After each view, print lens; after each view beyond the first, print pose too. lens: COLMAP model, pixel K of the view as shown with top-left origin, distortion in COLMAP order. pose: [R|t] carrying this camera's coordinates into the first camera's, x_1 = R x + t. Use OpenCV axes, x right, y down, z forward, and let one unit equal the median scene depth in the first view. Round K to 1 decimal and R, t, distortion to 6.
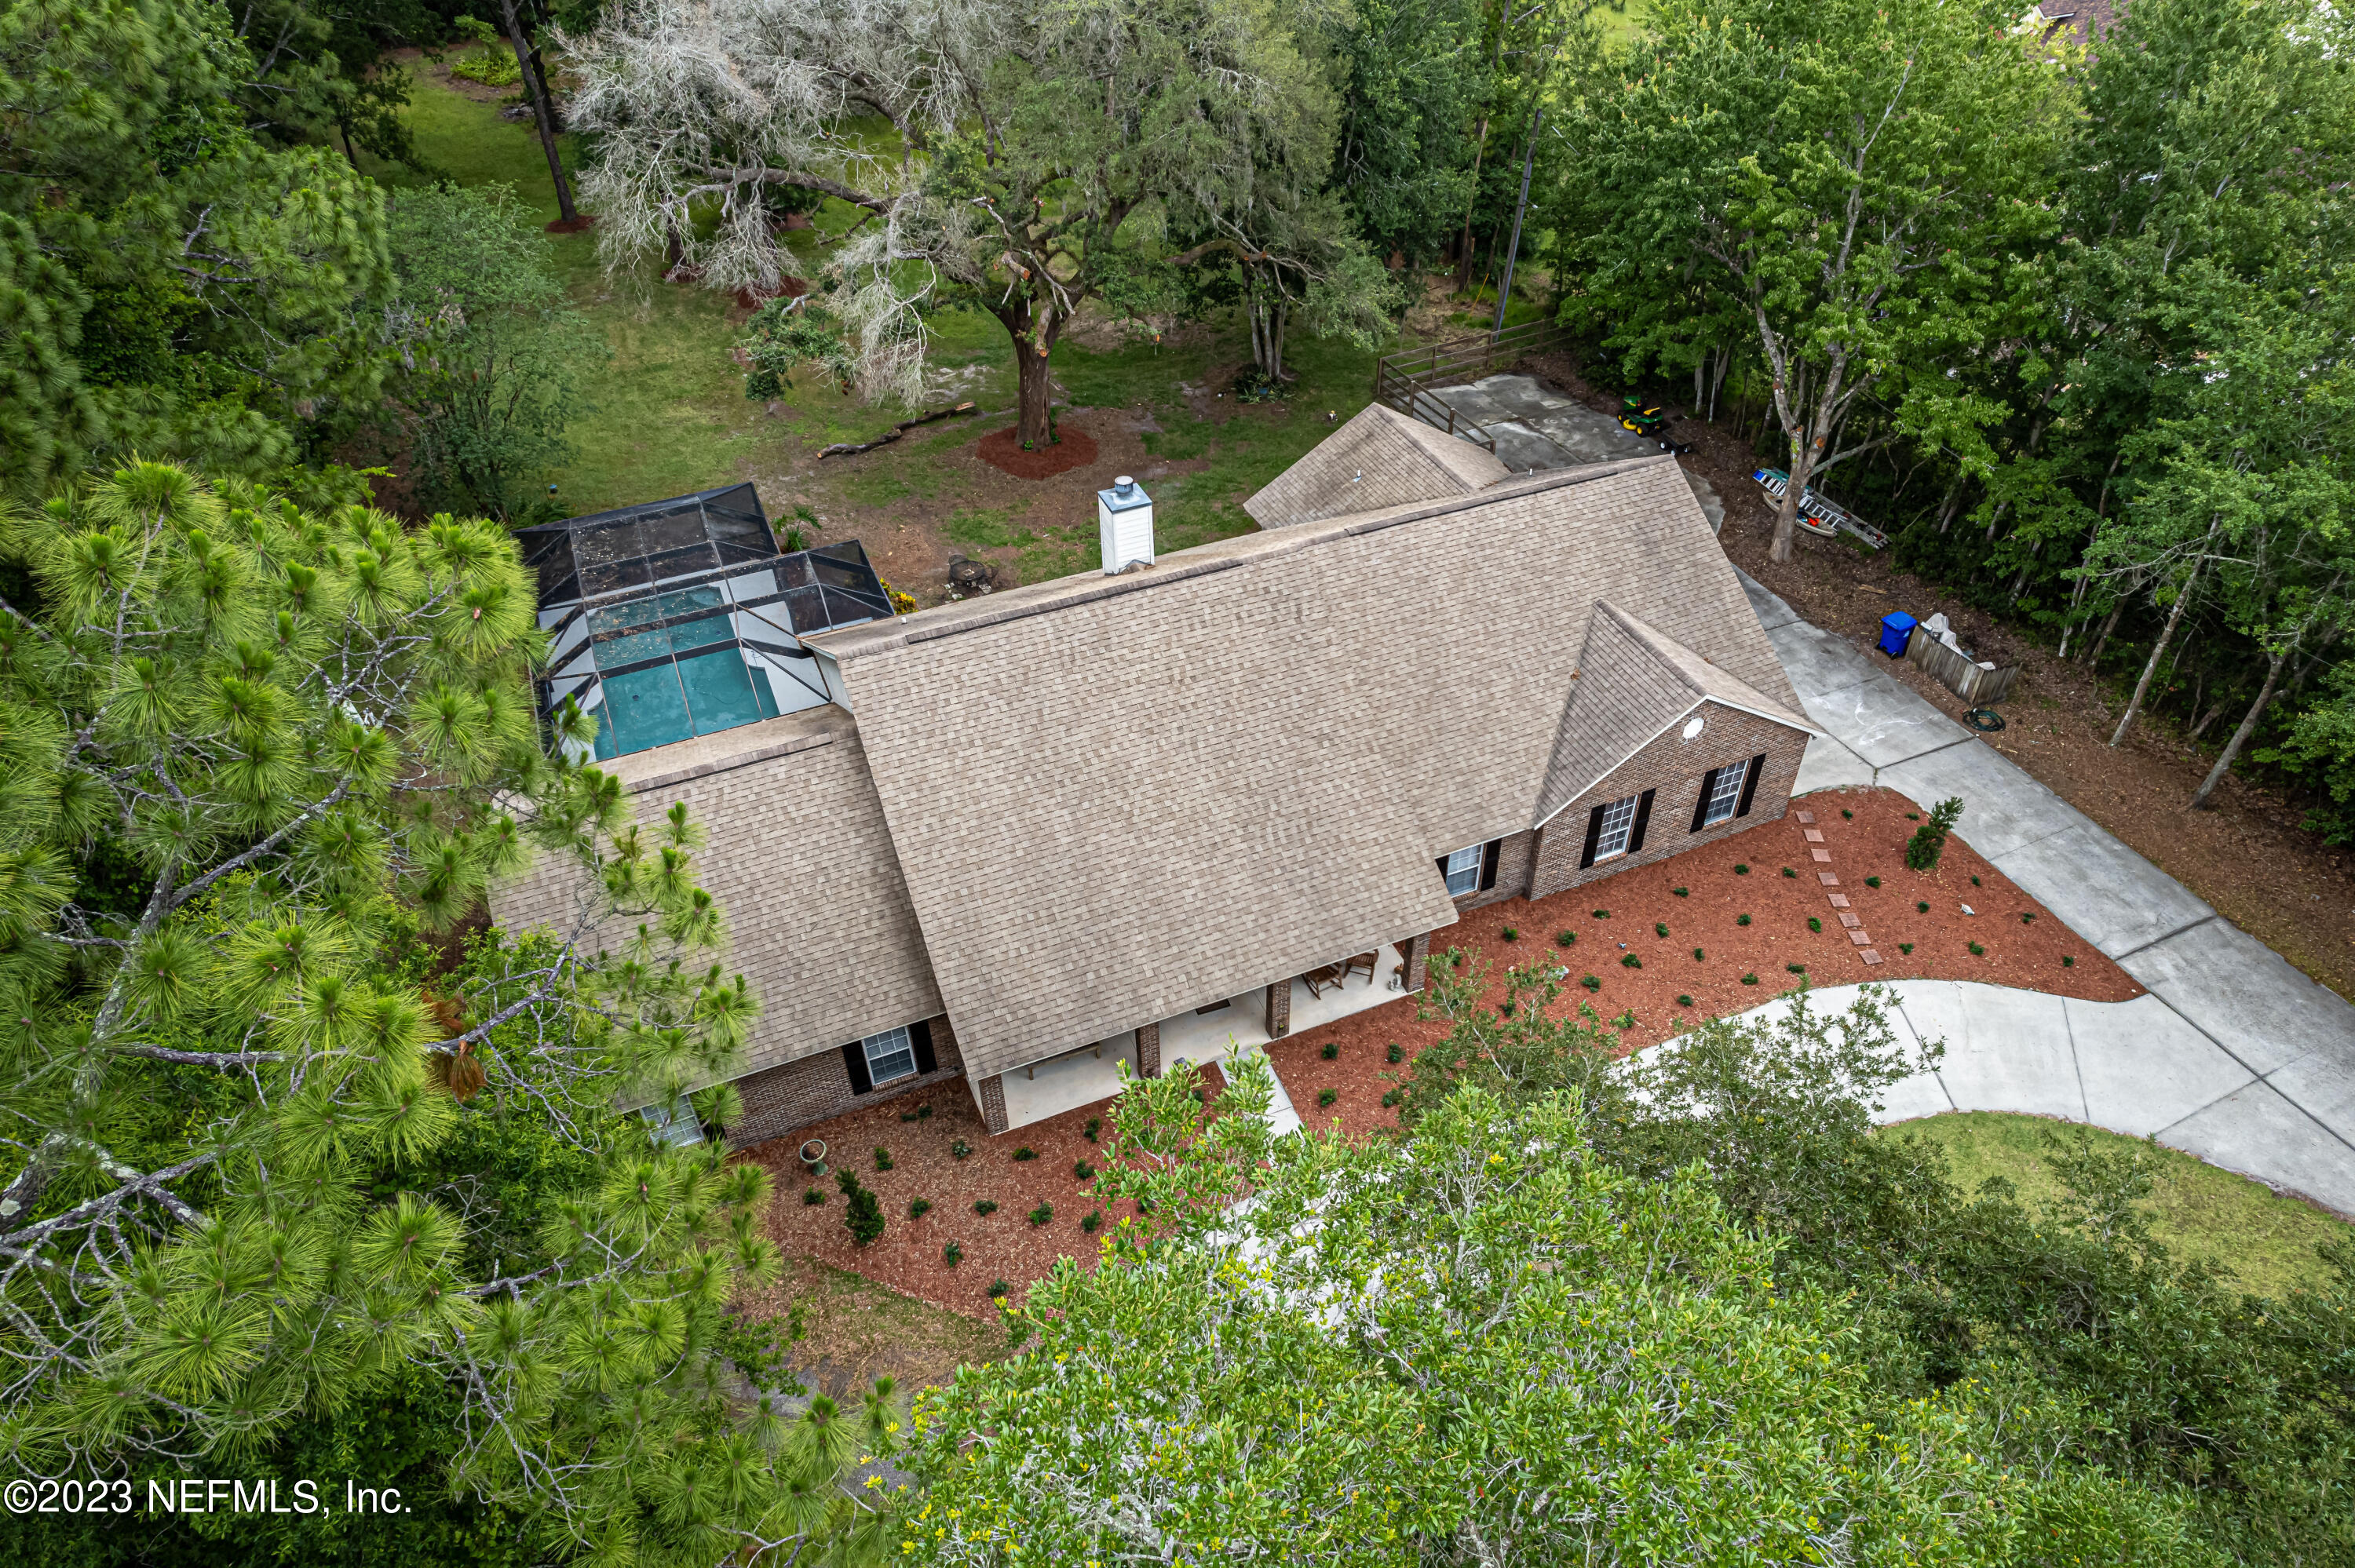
lens RADIAL K [[1501.3, 0, 1209.1], [0, 1501.3, 794.6], [0, 0, 1]] dist [-0.074784, 0.064903]
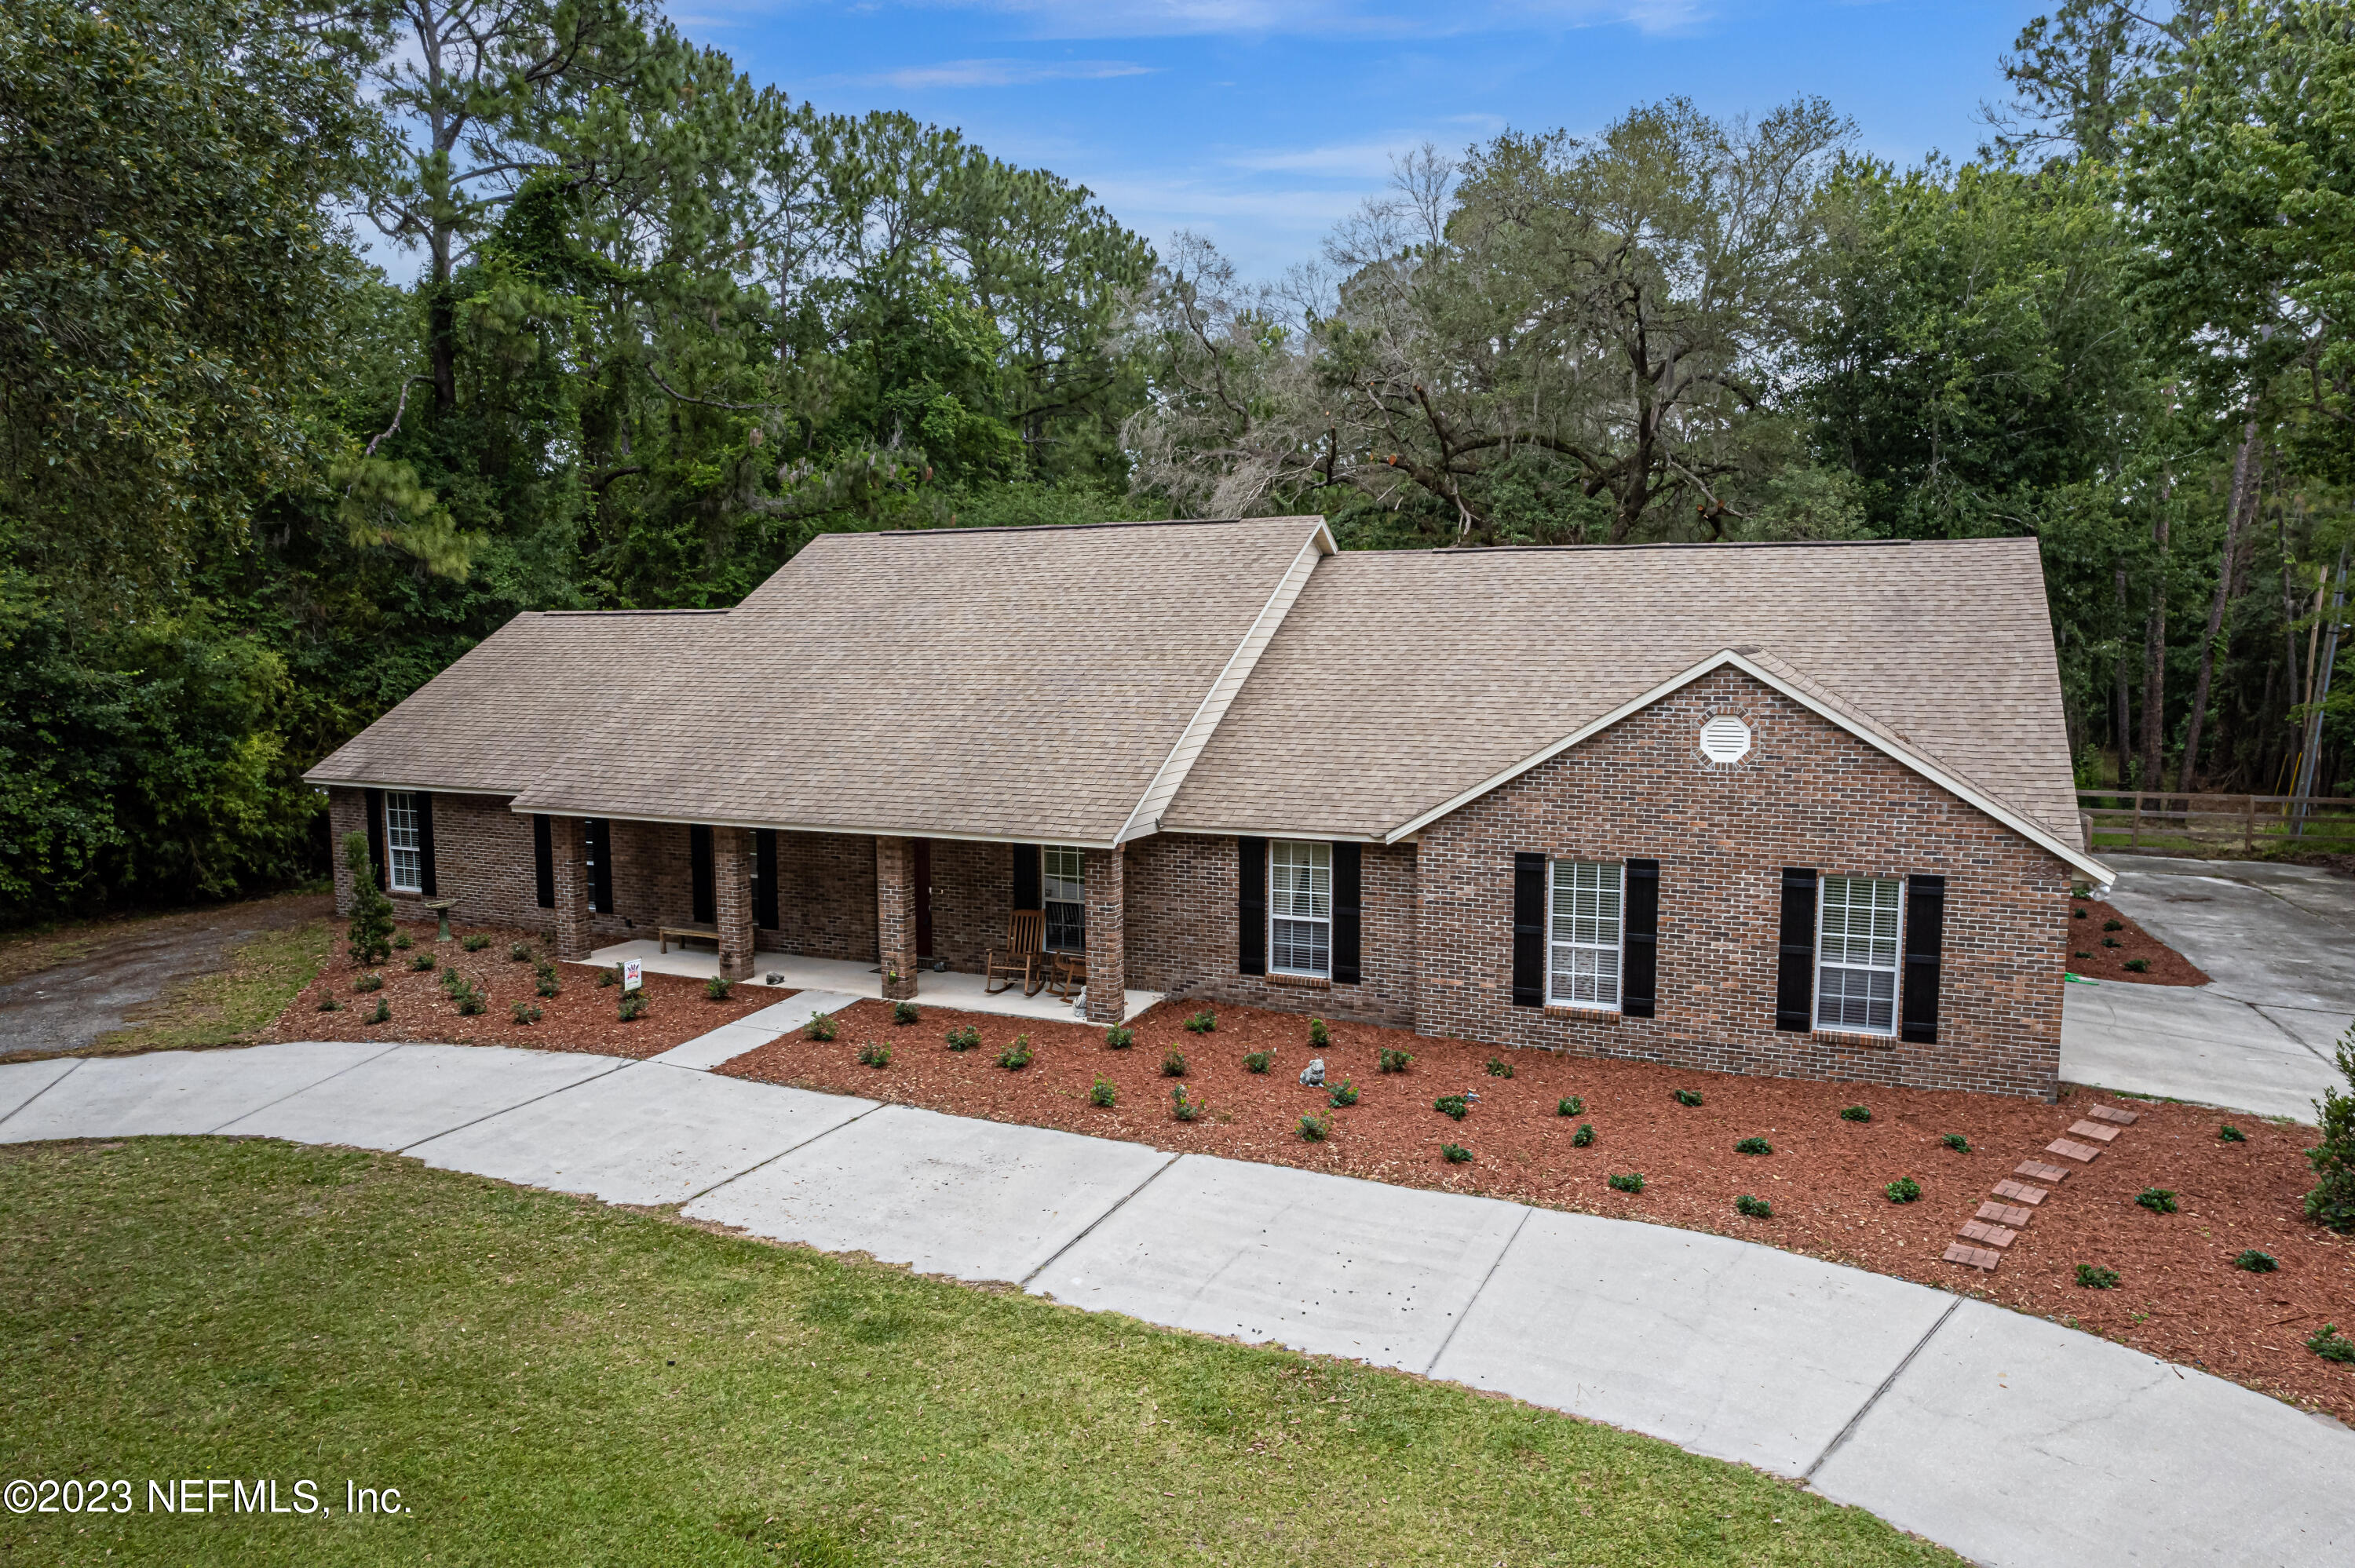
lens RADIAL K [[1501.3, 0, 1210.5], [0, 1501.3, 810.7], [0, 0, 1]] dist [-0.074784, 0.064903]
pose [[0.684630, 0.088417, -0.723509, 0.545761], [-0.475875, 0.806092, -0.351794, 0.231175], [0.552109, 0.585149, 0.593950, 0.564055]]
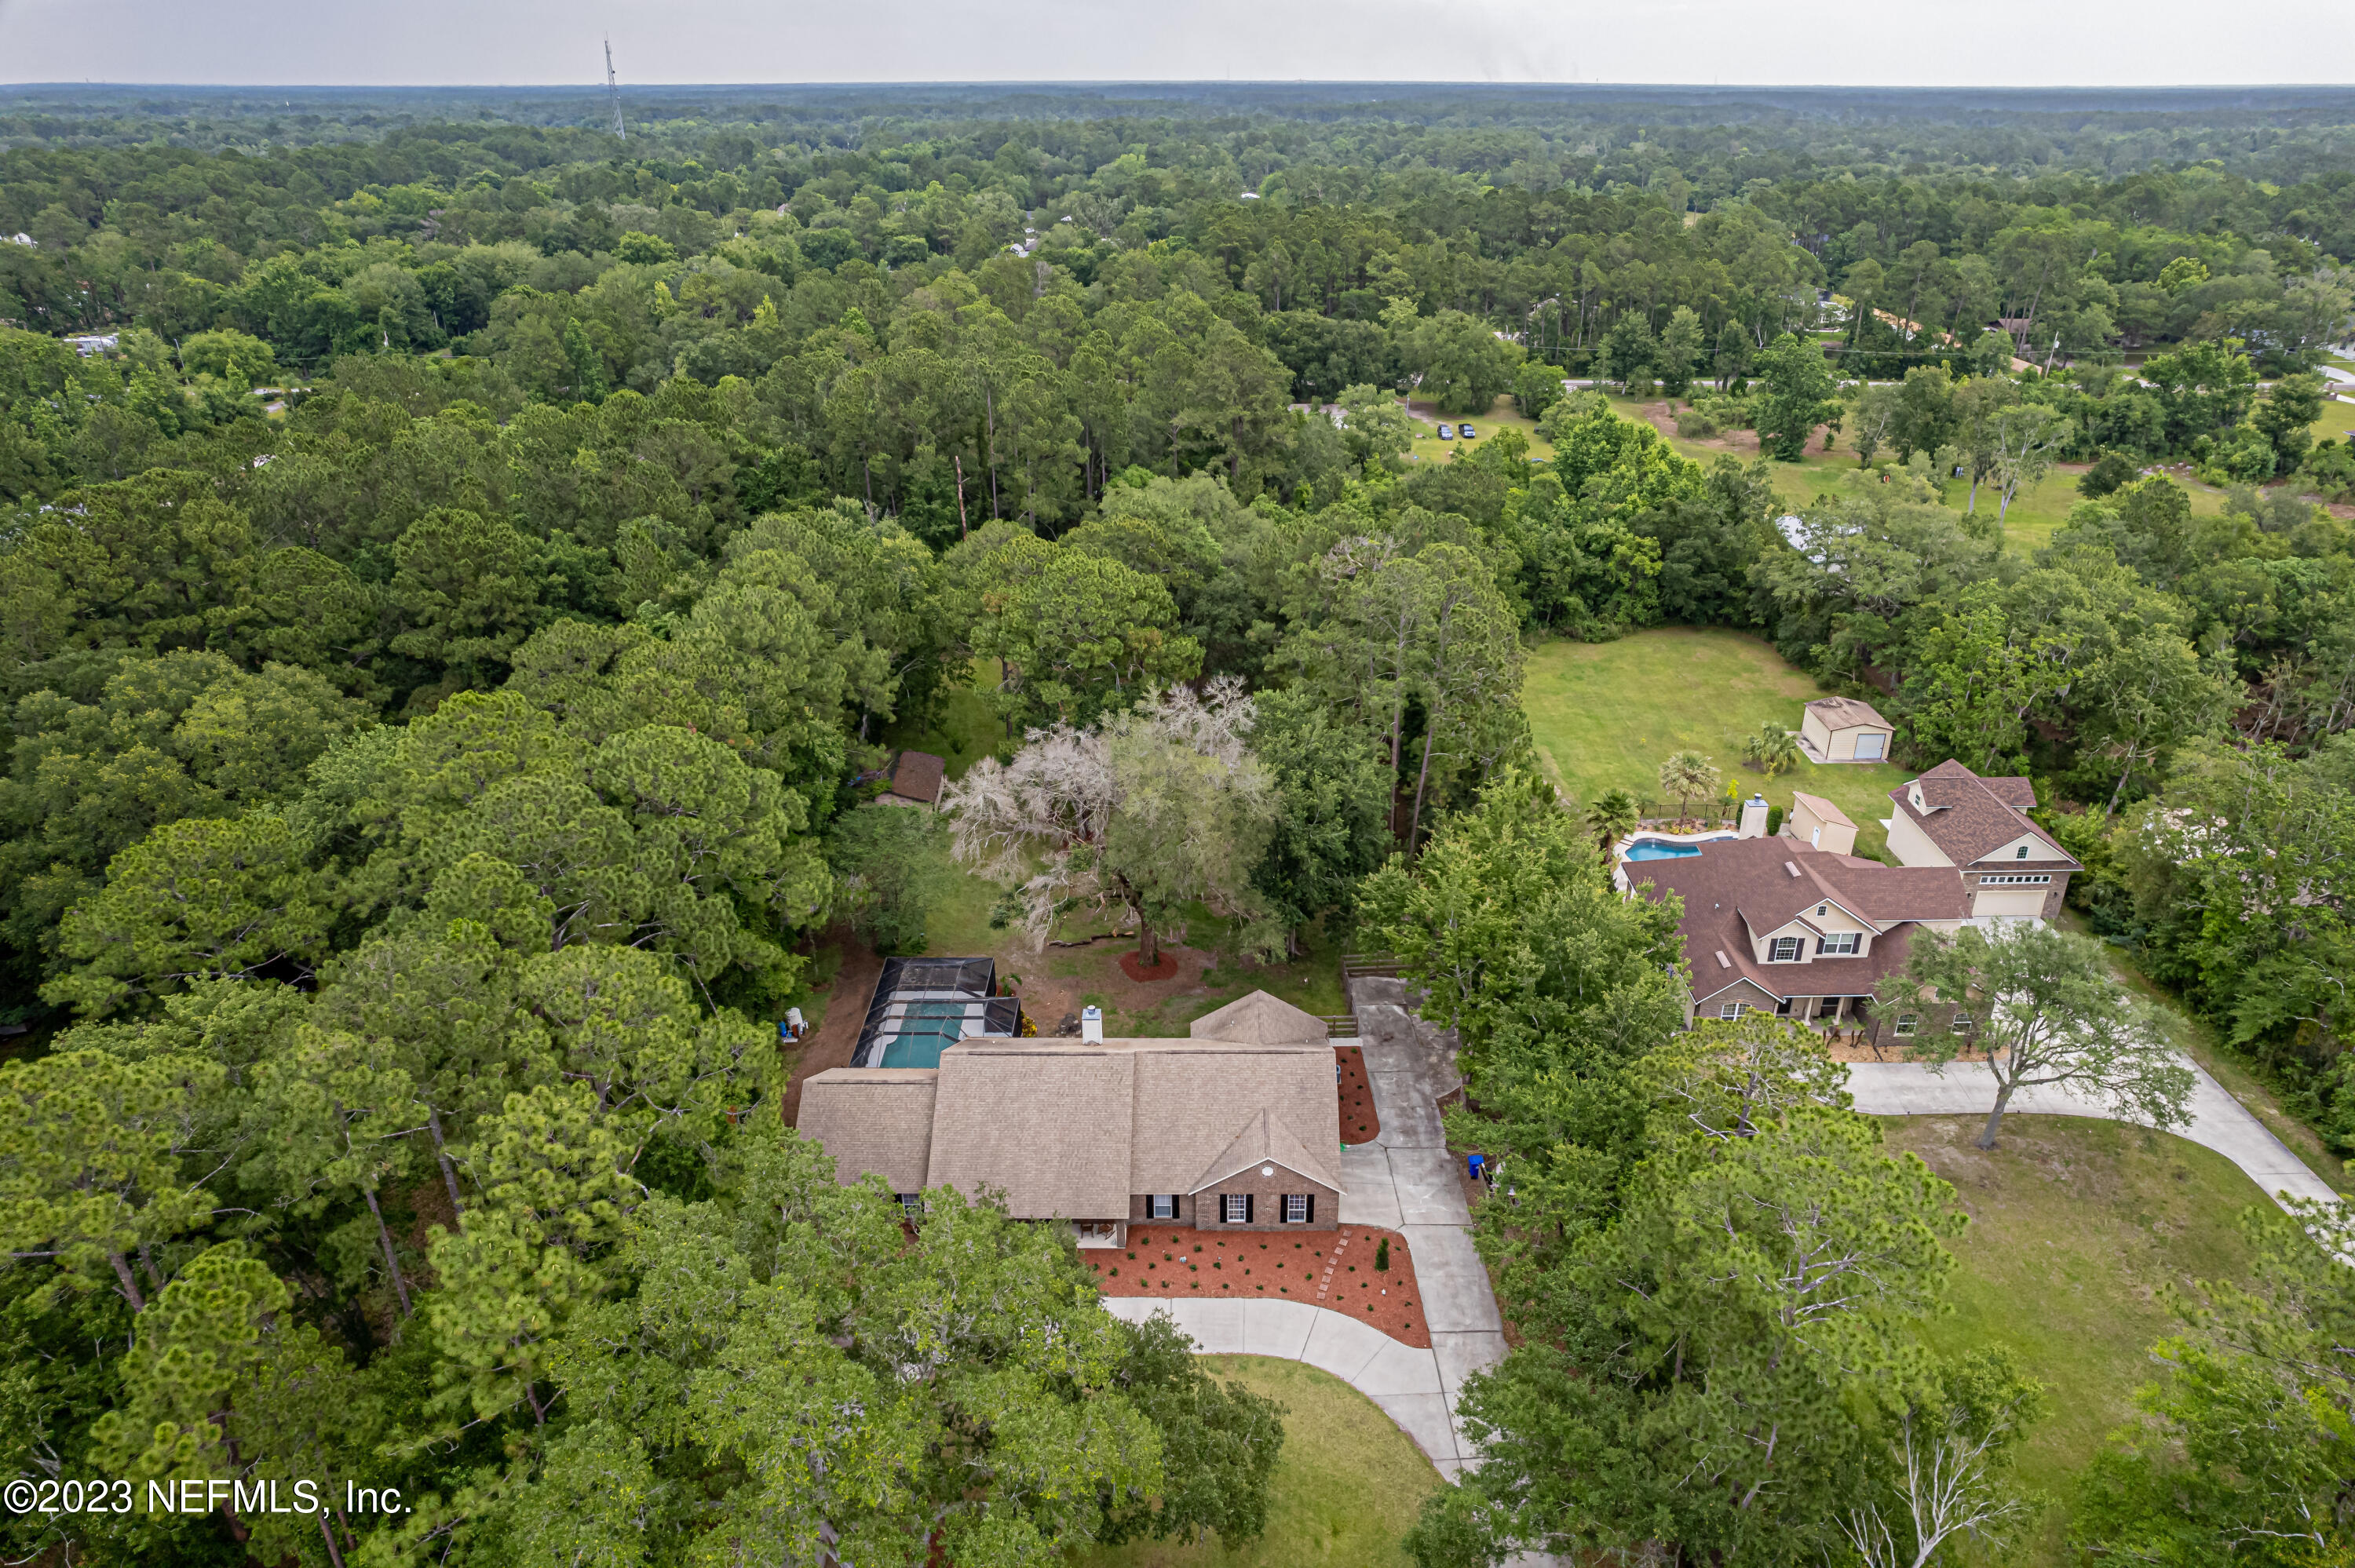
lens RADIAL K [[1501.3, 0, 1209.2], [0, 1501.3, 781.2], [0, 0, 1]] dist [-0.074784, 0.064903]
pose [[0.917392, 0.176689, -0.356613, 0.895087], [-0.263467, 0.941212, -0.211437, -0.093487], [0.298290, 0.287926, 0.910012, -1.209618]]
